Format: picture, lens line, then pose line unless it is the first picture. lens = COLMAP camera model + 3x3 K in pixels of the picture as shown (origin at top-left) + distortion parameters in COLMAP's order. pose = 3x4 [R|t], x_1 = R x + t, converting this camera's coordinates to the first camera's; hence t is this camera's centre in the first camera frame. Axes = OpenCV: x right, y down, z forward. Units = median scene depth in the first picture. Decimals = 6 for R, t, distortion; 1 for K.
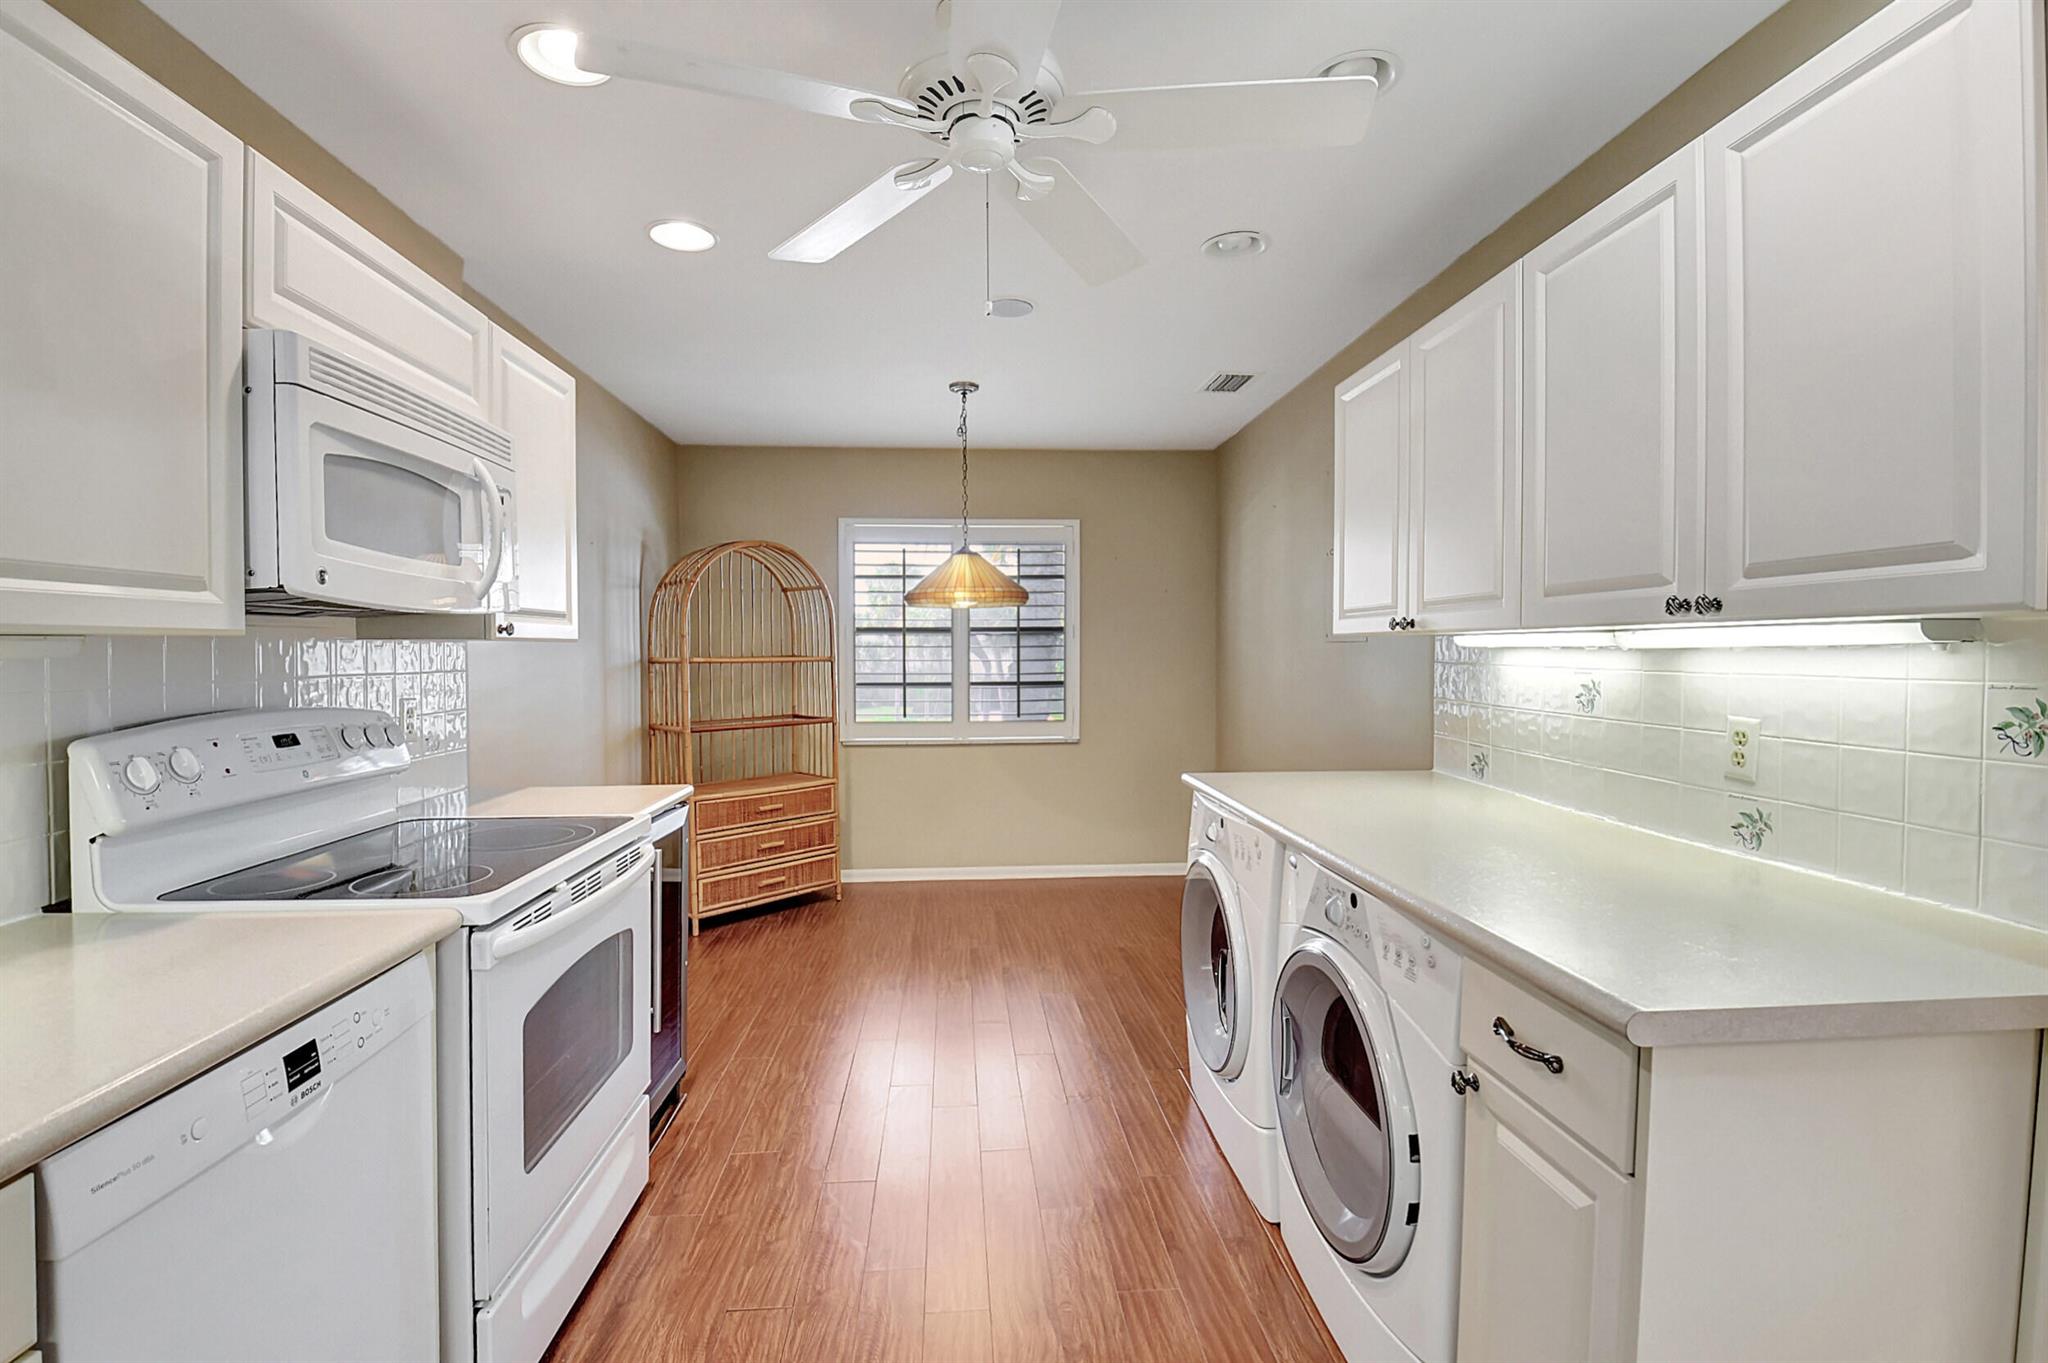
lens RADIAL K [[905.0, 0, 1022.9], [0, 905.0, 666.1], [0, 0, 1]] dist [-0.000905, -0.018382]
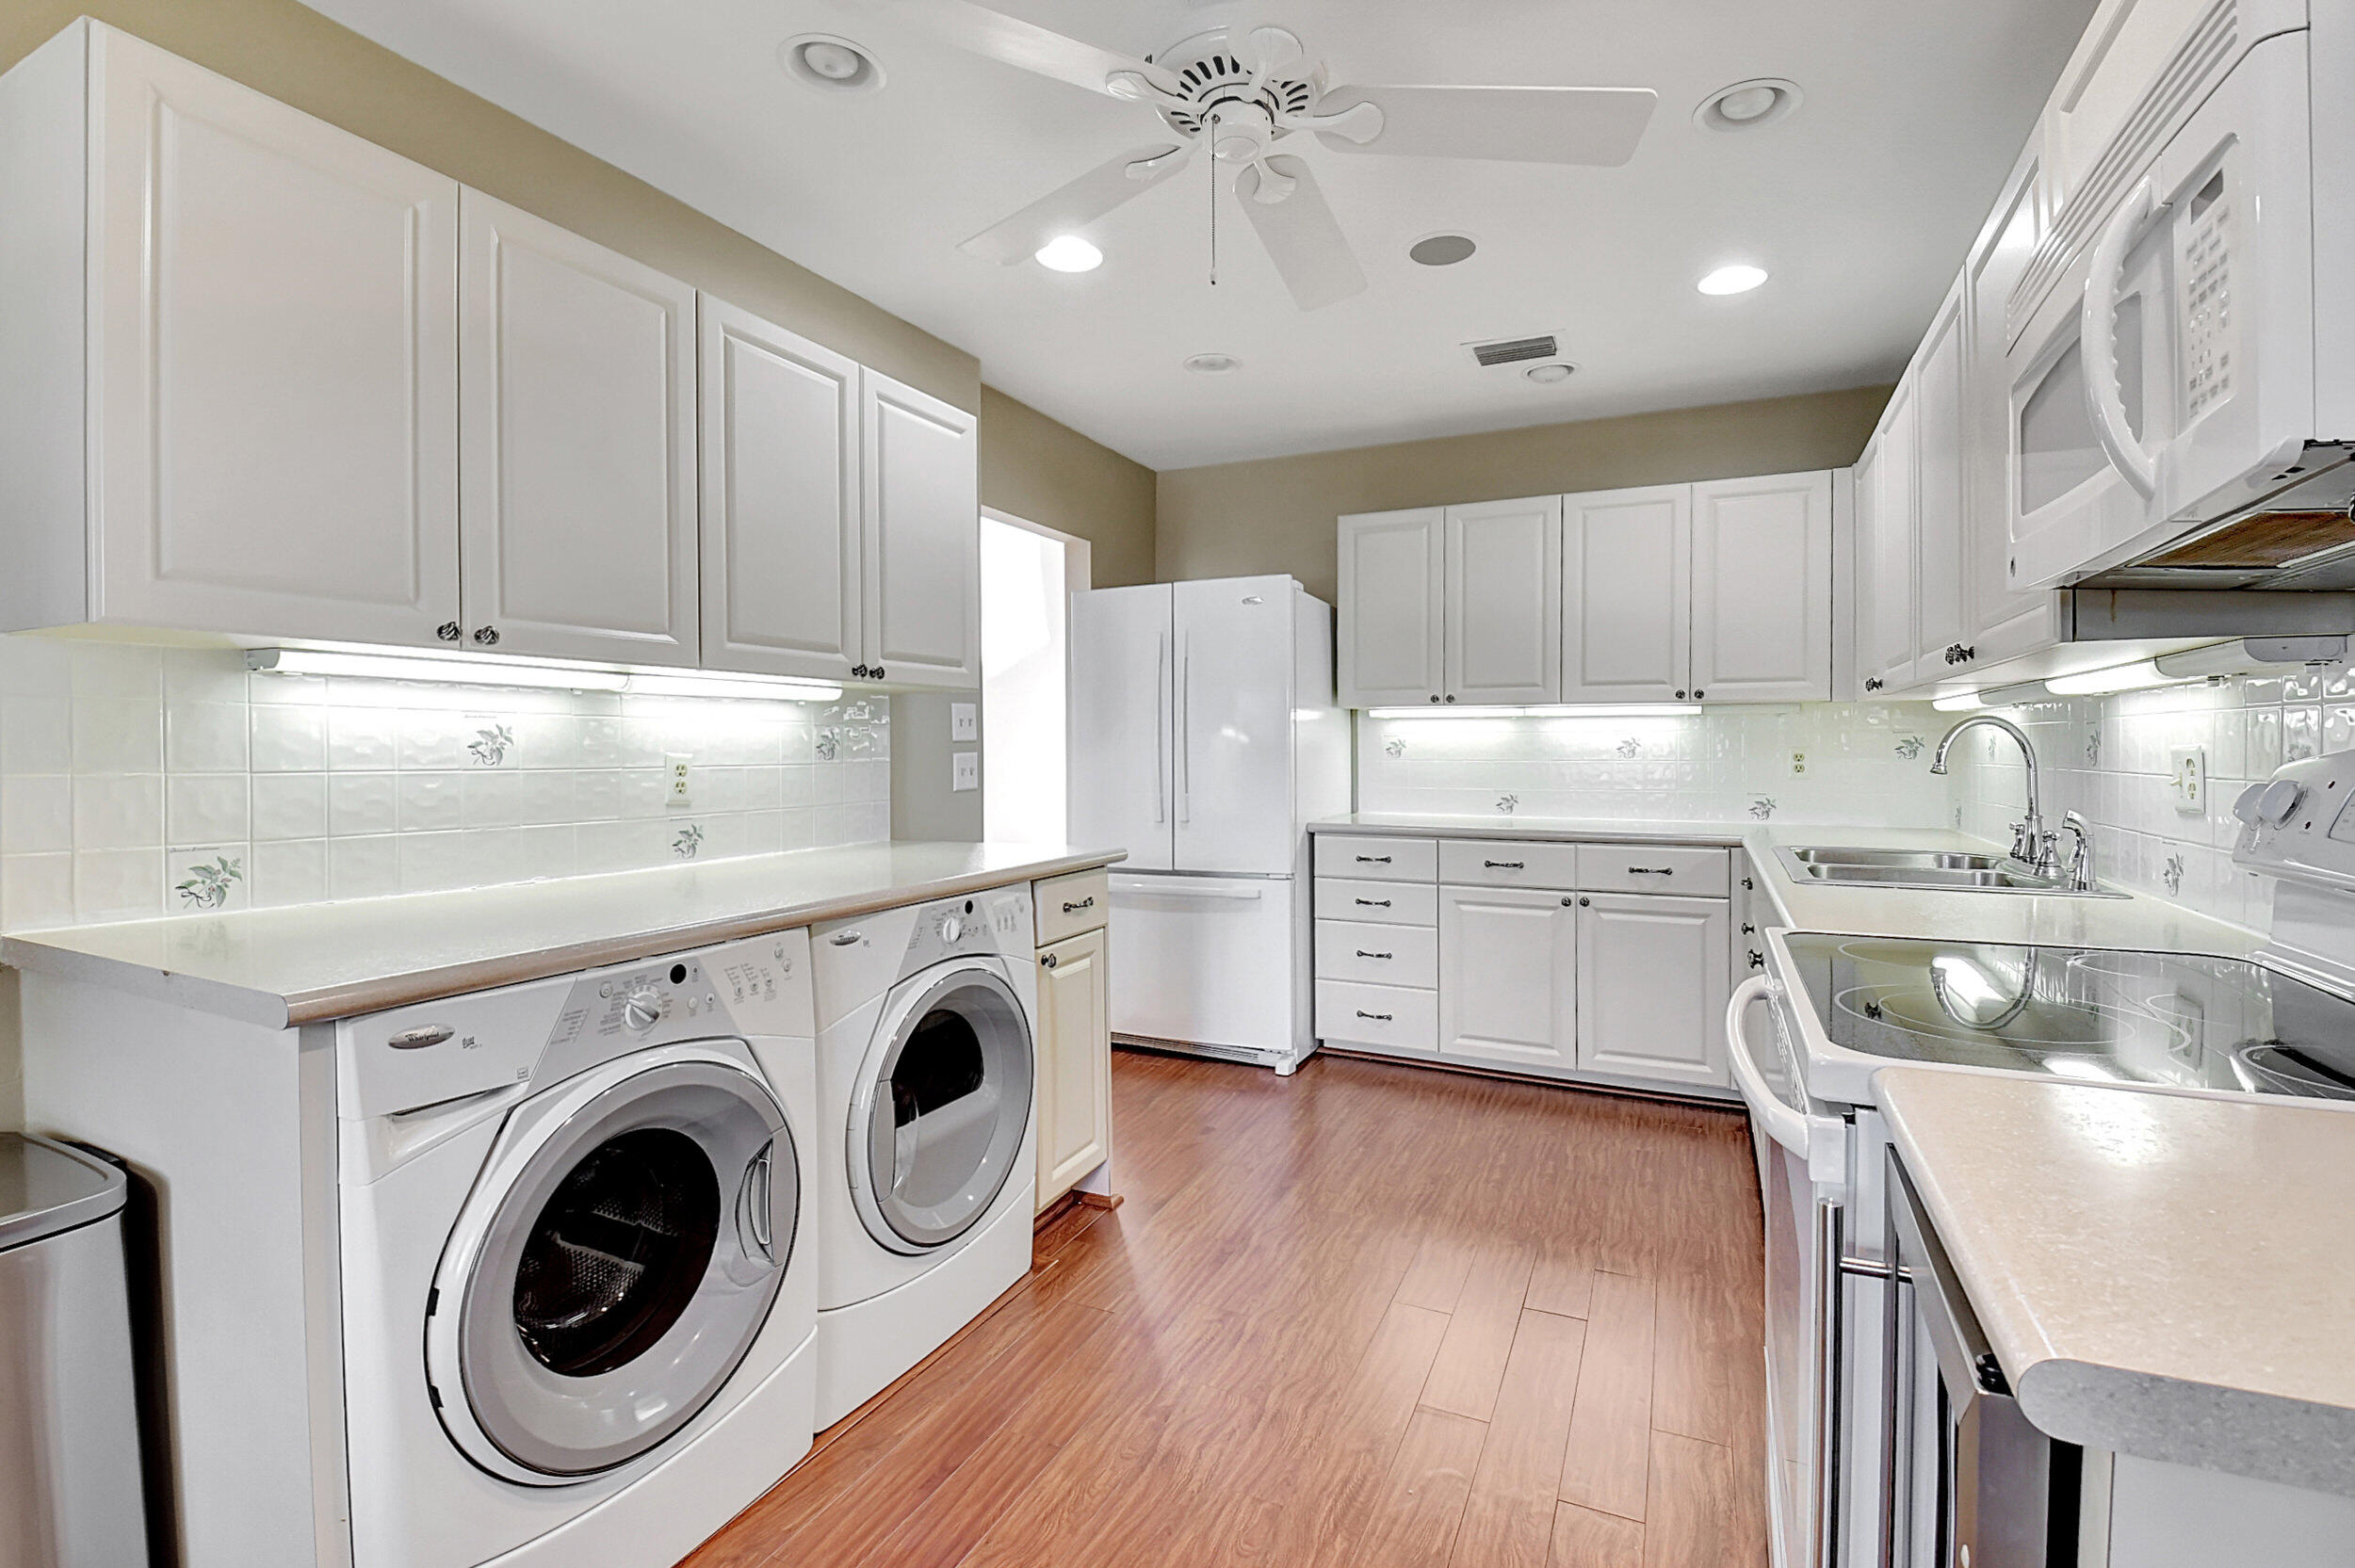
lens RADIAL K [[1051.0, 0, 1185.8], [0, 1051.0, 732.0], [0, 0, 1]] dist [-0.001336, -0.000679]
pose [[-0.863301, 0.011157, 0.504567, -0.215821], [0.012797, 0.999918, -0.000215, 0.015242], [-0.504528, 0.006271, -0.863373, 0.781346]]
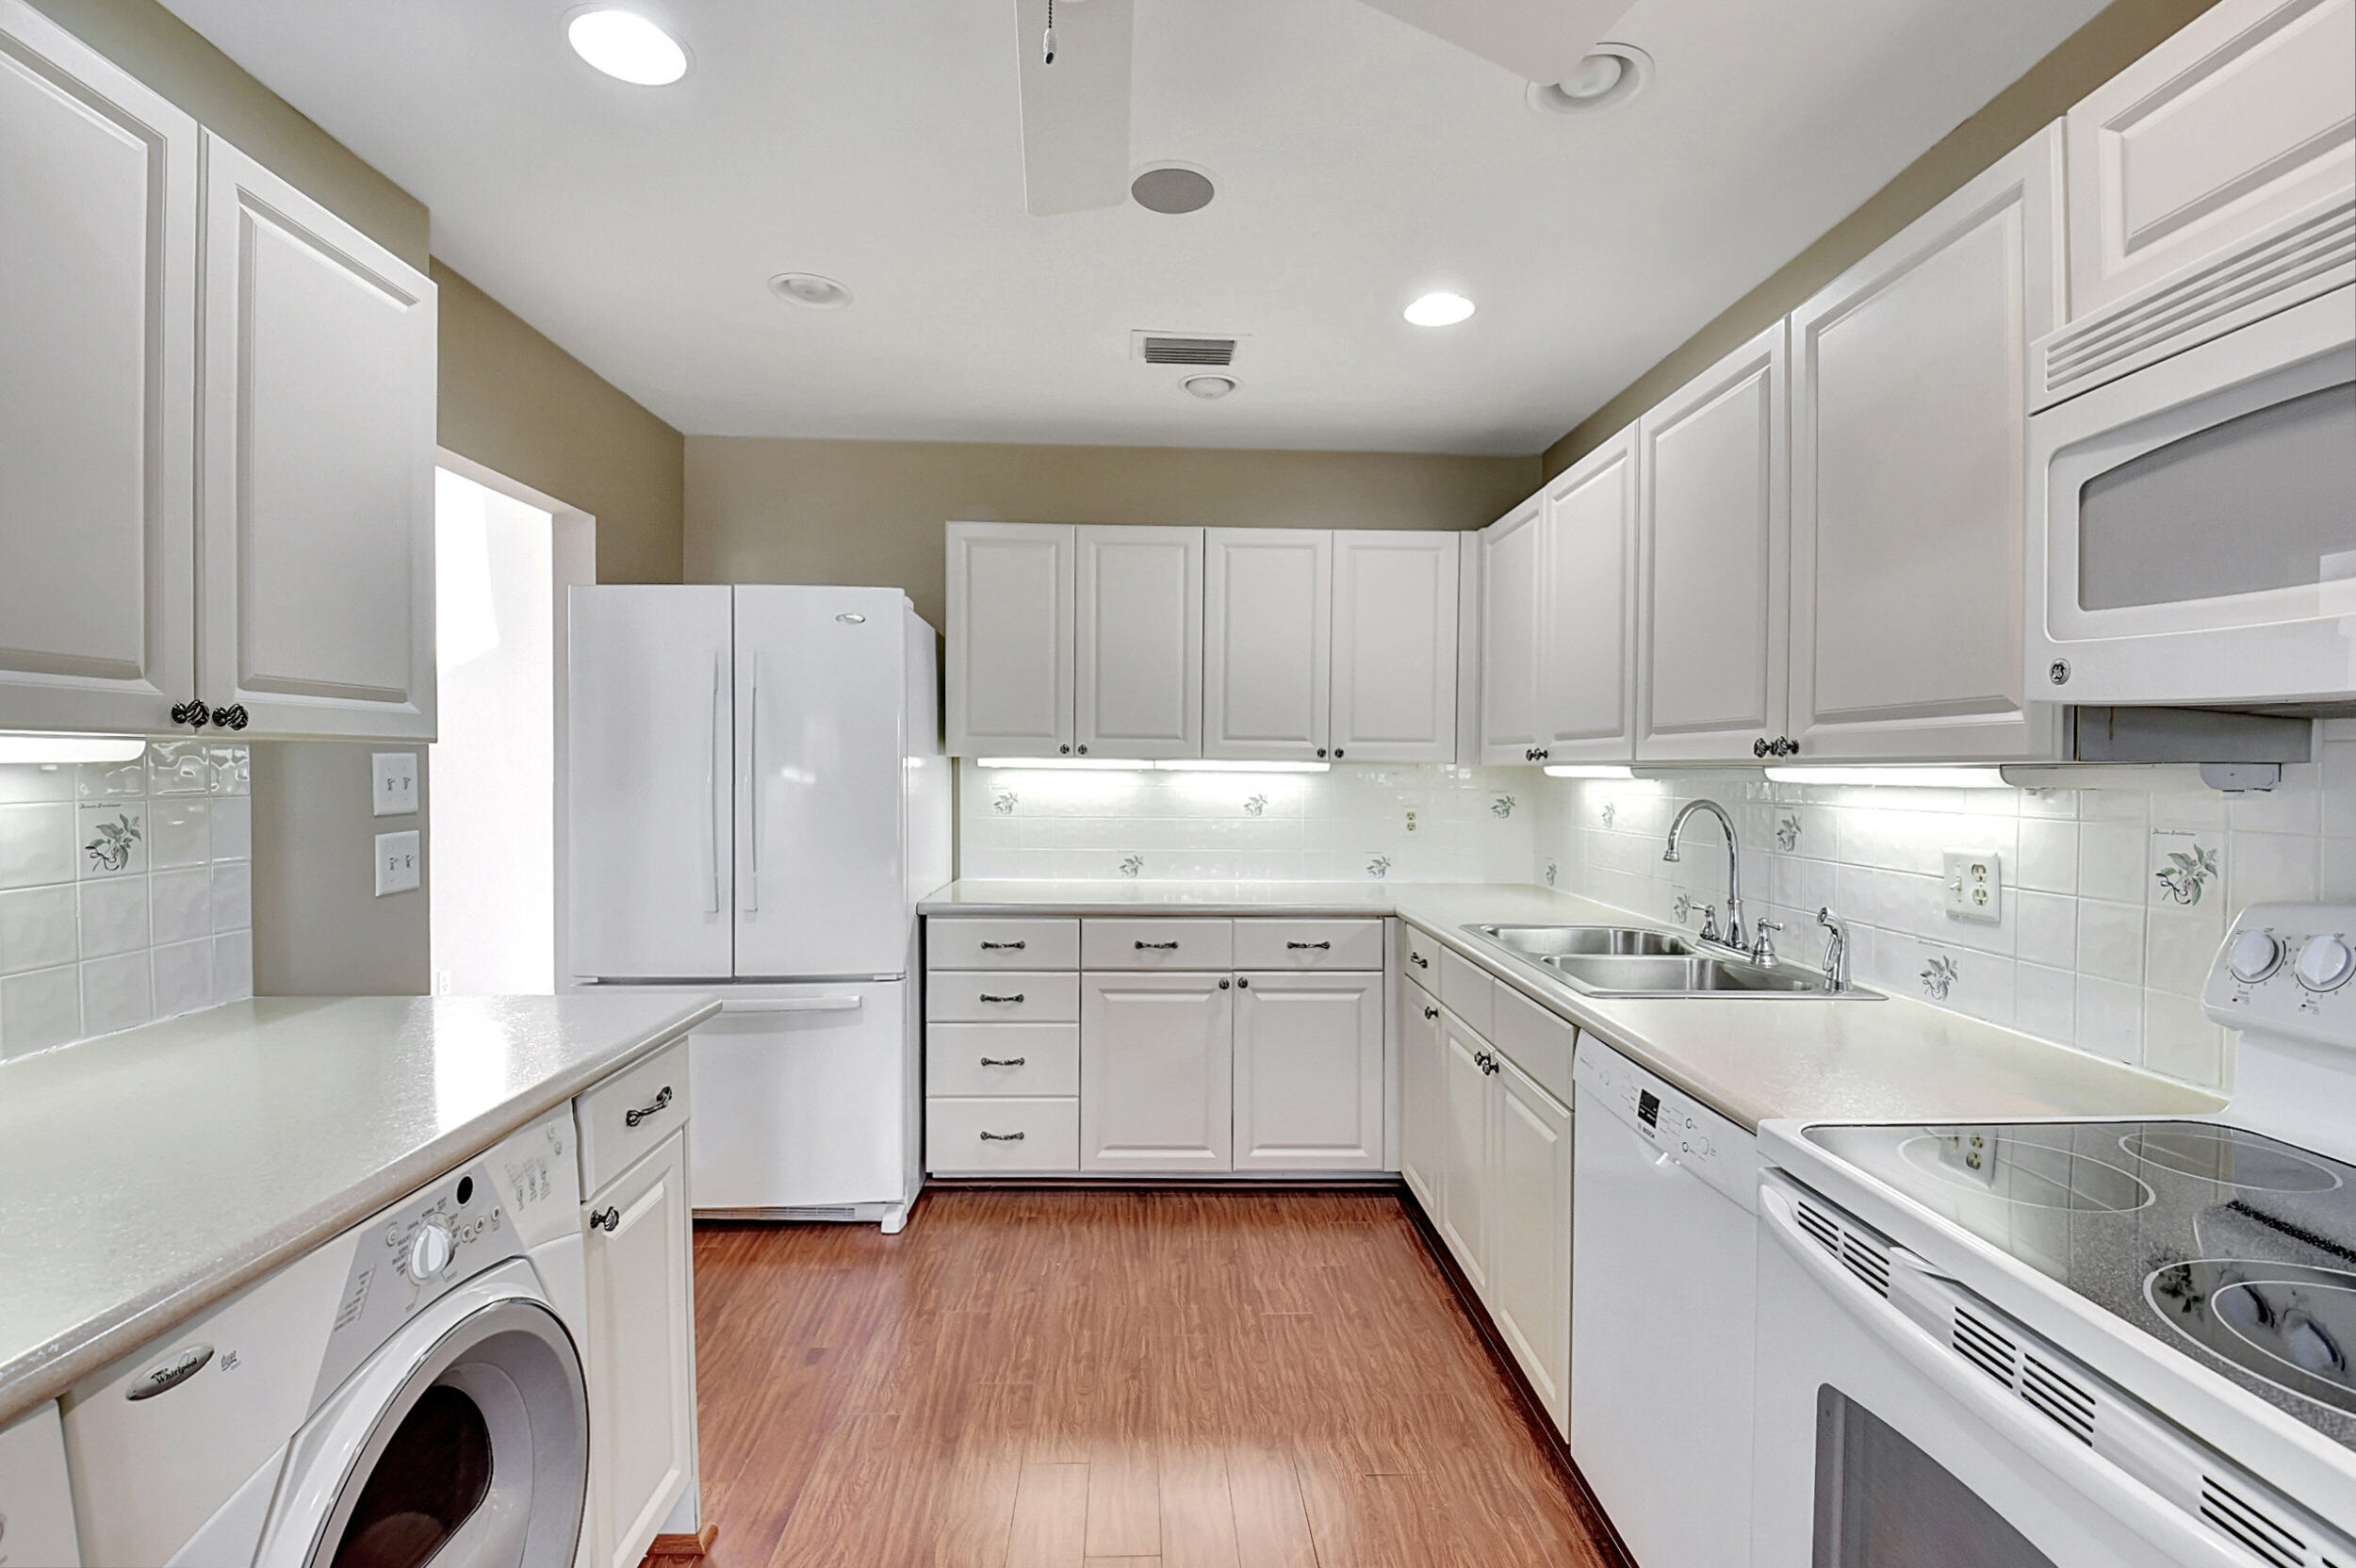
lens RADIAL K [[1045.7, 0, 1179.6], [0, 1045.7, 768.9], [0, 0, 1]] dist [0.013498, -0.021400]
pose [[-0.998560, -0.005037, 0.053407, -0.054284], [-0.004039, 0.999815, 0.018791, -0.013869], [-0.053492, 0.018549, -0.998396, 0.642176]]
